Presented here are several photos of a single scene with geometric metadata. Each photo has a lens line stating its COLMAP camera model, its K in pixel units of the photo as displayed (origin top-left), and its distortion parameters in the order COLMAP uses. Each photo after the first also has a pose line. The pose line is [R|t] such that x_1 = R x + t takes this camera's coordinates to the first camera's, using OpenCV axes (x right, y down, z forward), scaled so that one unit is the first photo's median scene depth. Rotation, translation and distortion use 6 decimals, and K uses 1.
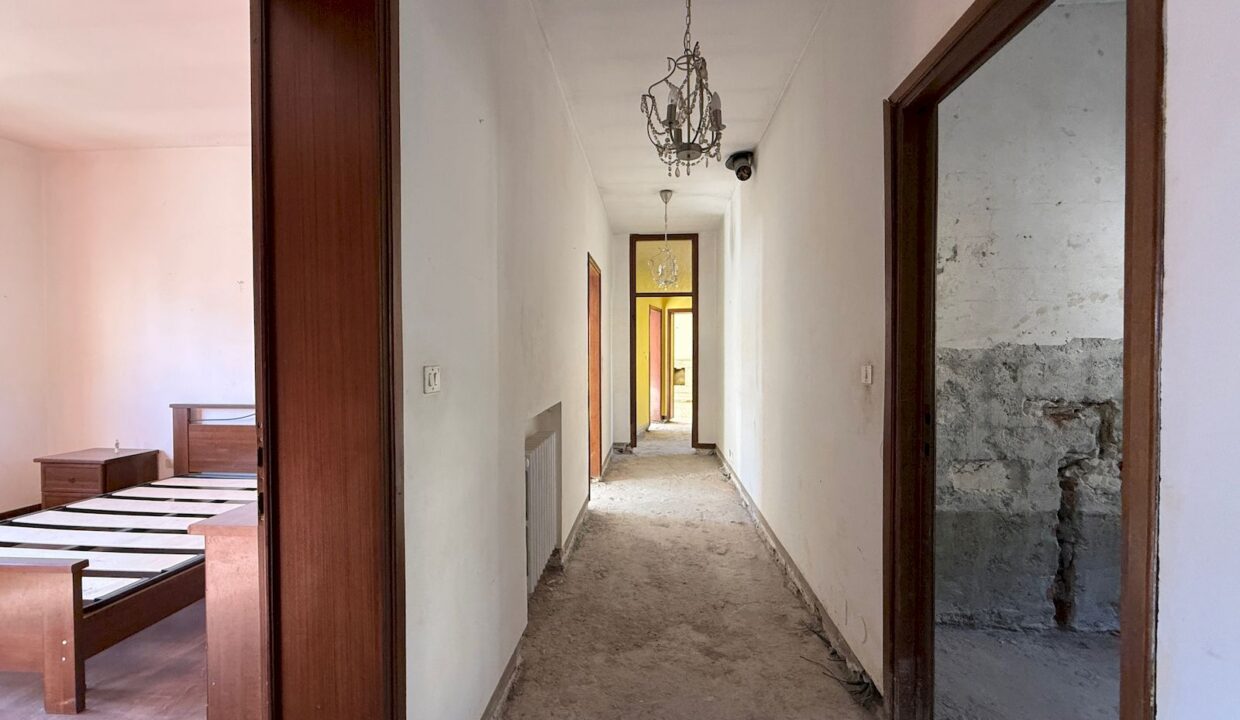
lens RADIAL K [[495.4, 0, 625.8], [0, 495.4, 361.4], [0, 0, 1]] dist [0.001431, 0.000230]
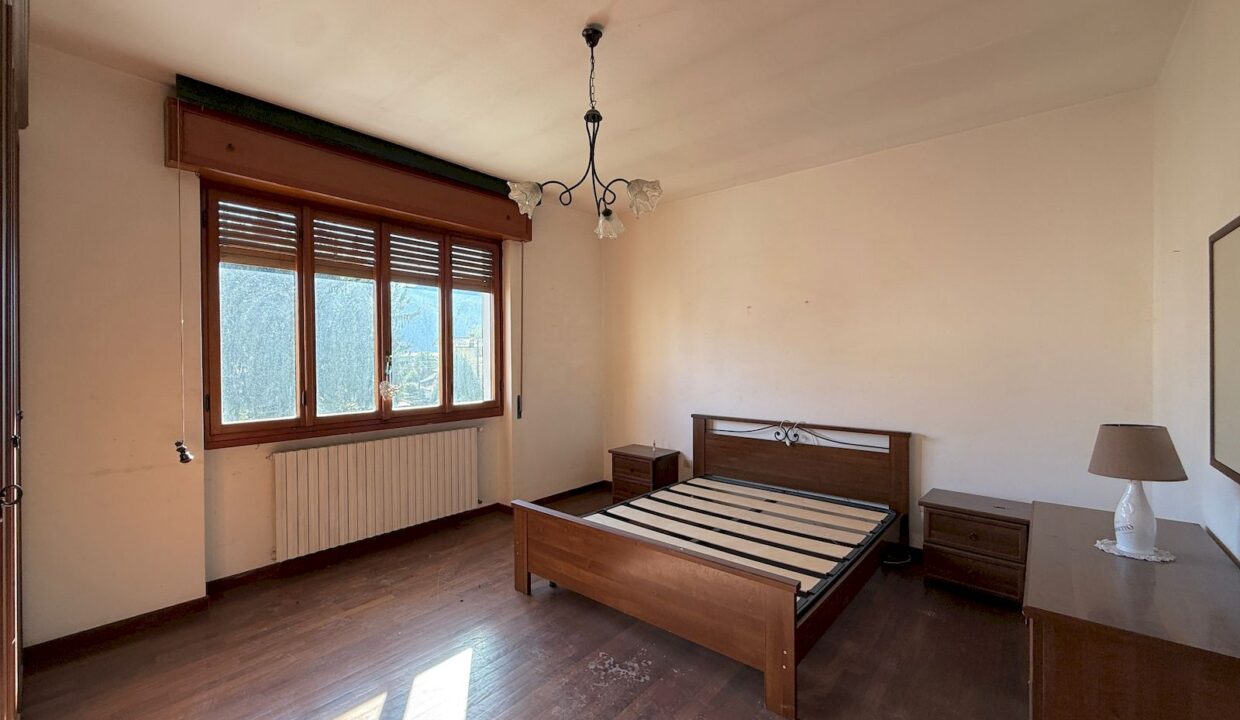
lens RADIAL K [[495.4, 0, 620.4], [0, 495.4, 357.8], [0, 0, 1]] dist [0.001431, 0.000230]
pose [[0.823947, 0.009040, -0.566595, -0.396058], [-0.016075, 0.999843, -0.007424, -0.035304], [0.566439, 0.015225, 0.823963, -0.059225]]
